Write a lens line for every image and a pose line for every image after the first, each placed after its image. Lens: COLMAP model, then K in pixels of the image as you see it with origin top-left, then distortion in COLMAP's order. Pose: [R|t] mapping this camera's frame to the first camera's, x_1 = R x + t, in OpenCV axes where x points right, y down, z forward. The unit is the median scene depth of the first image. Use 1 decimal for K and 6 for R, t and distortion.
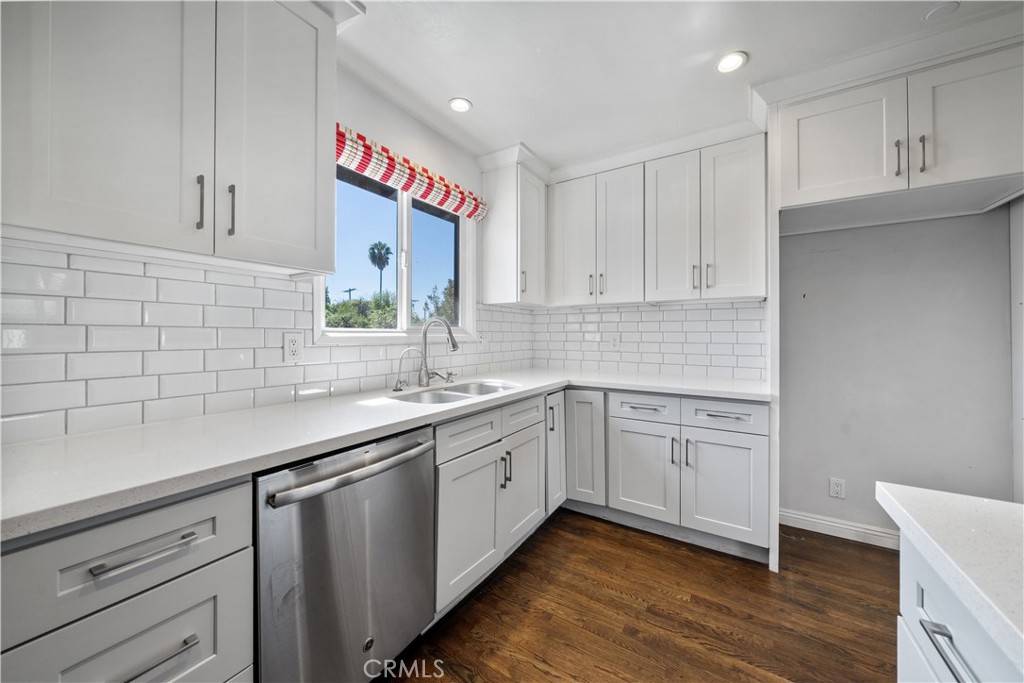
lens RADIAL K [[356.5, 0, 515.1], [0, 356.5, 334.1], [0, 0, 1]] dist [-0.004655, 0.000212]
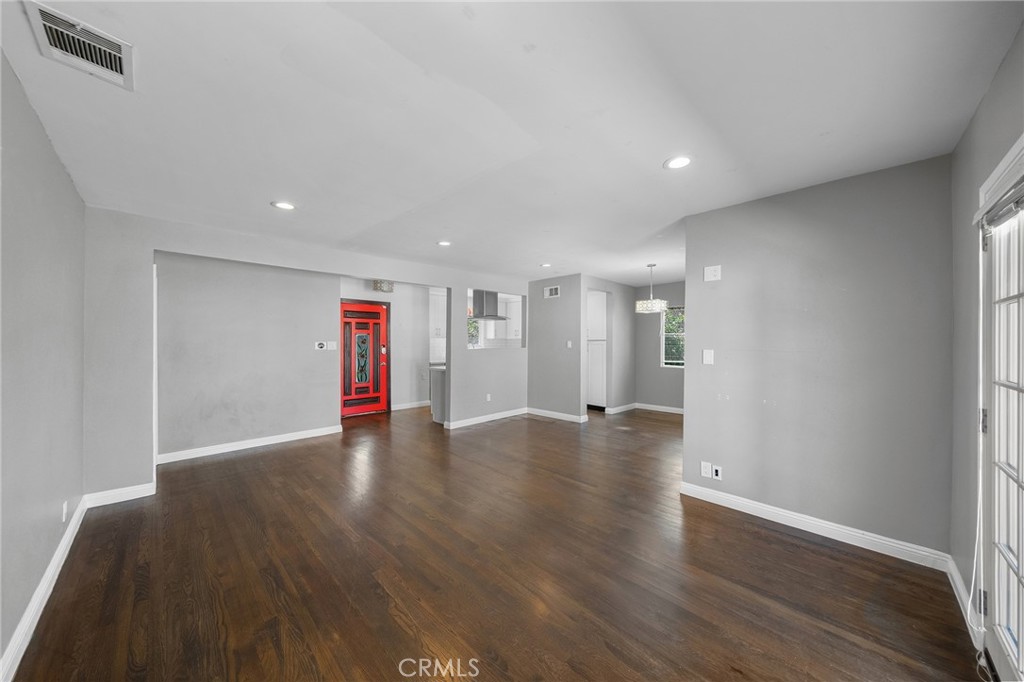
lens RADIAL K [[356.5, 0, 514.2], [0, 356.5, 335.8], [0, 0, 1]] dist [-0.004655, 0.000212]
pose [[0.973435, -0.015411, -0.228444, 1.262159], [0.010847, 0.999716, -0.021218, -0.043935], [0.228706, 0.018176, 0.973326, -3.062233]]
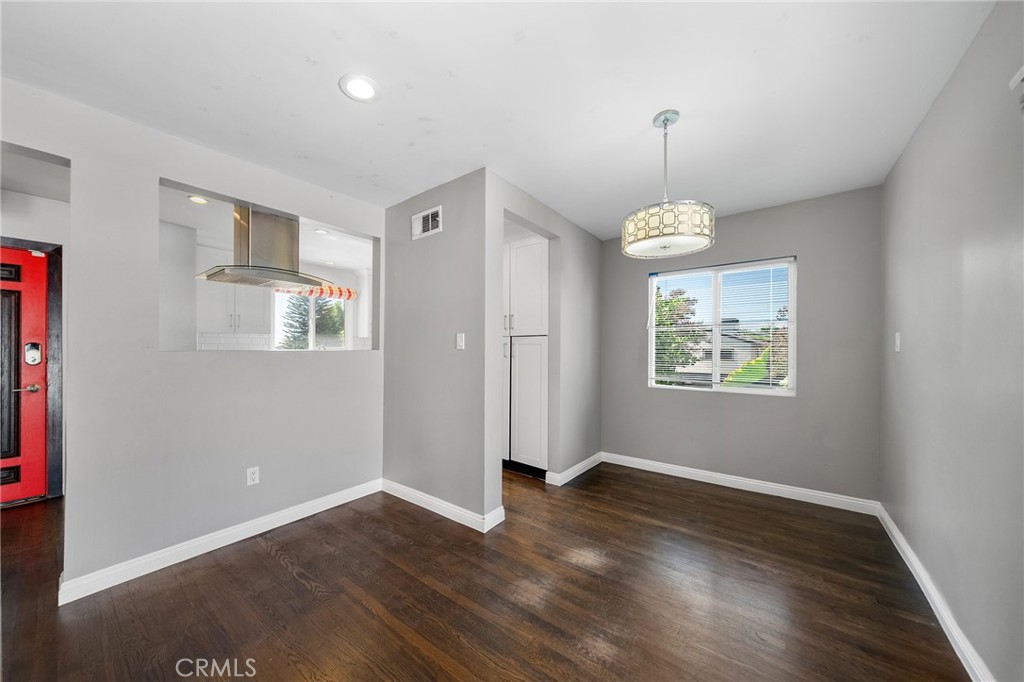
lens RADIAL K [[356.5, 0, 511.2], [0, 356.5, 352.1], [0, 0, 1]] dist [-0.004655, 0.000212]
pose [[0.994529, -0.009076, -0.104069, 1.335485], [0.008808, 0.999957, -0.003034, 0.012854], [0.104092, 0.002101, 0.994565, -1.324812]]
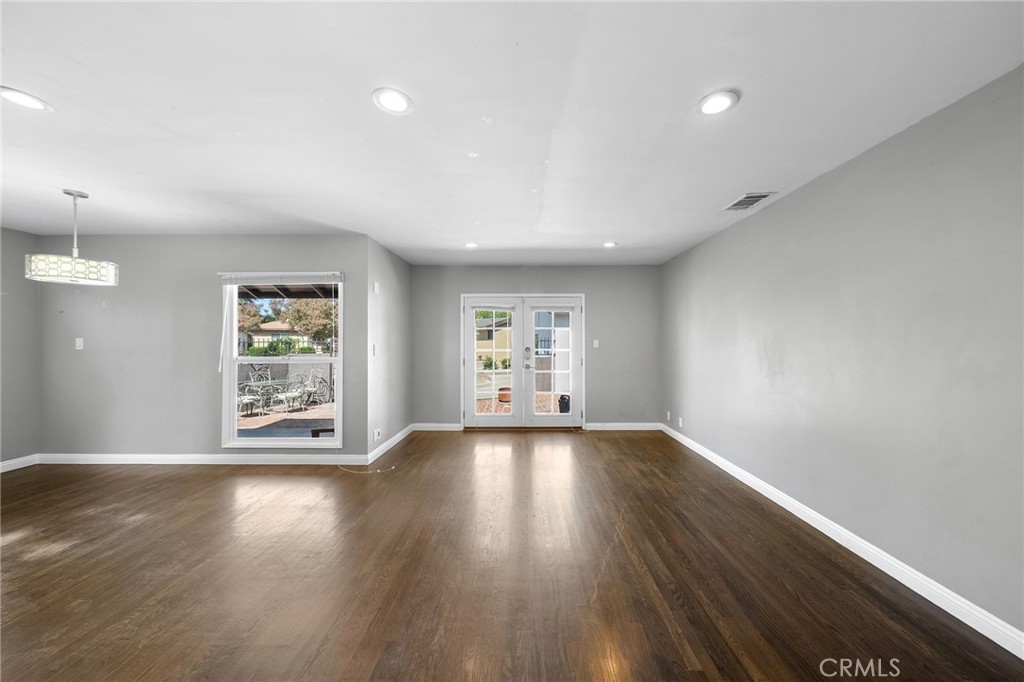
lens RADIAL K [[356.5, 0, 524.8], [0, 356.5, 342.3], [0, 0, 1]] dist [-0.004655, 0.000212]
pose [[-0.537440, -0.002502, 0.843298, -0.401300], [-0.000635, 0.999997, 0.002562, -0.060676], [-0.843302, 0.000842, -0.537440, -1.131918]]
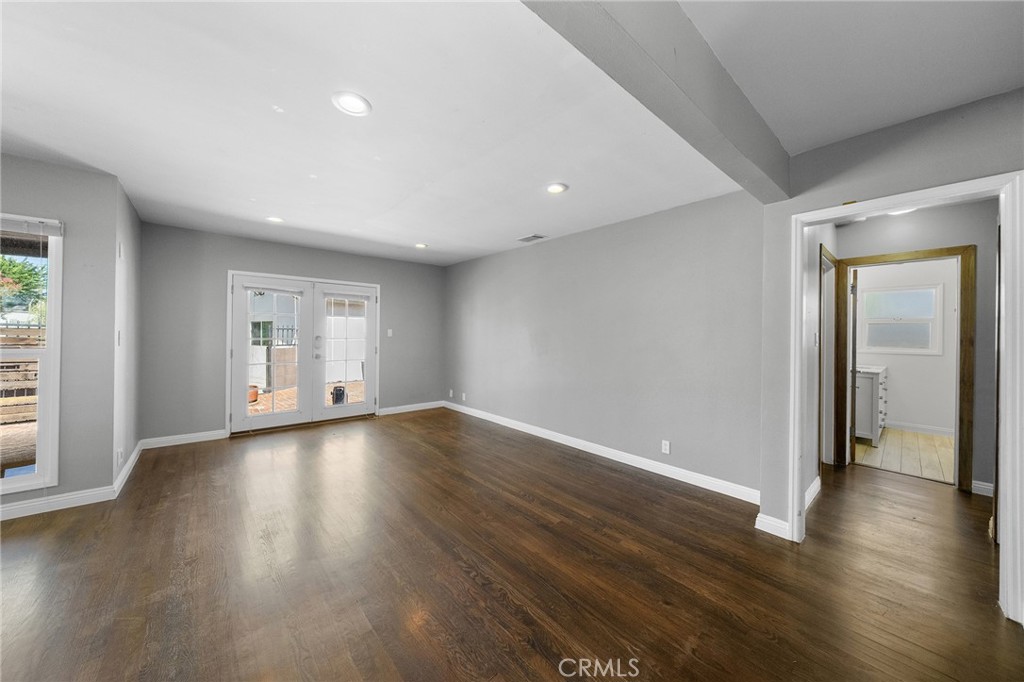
lens RADIAL K [[356.5, 0, 512.9], [0, 356.5, 332.0], [0, 0, 1]] dist [-0.004655, 0.000212]
pose [[-0.958334, -0.010687, 0.285450, -0.190827], [-0.012676, 0.999907, -0.005120, -0.048498], [-0.285369, -0.008525, -0.958380, -0.599999]]
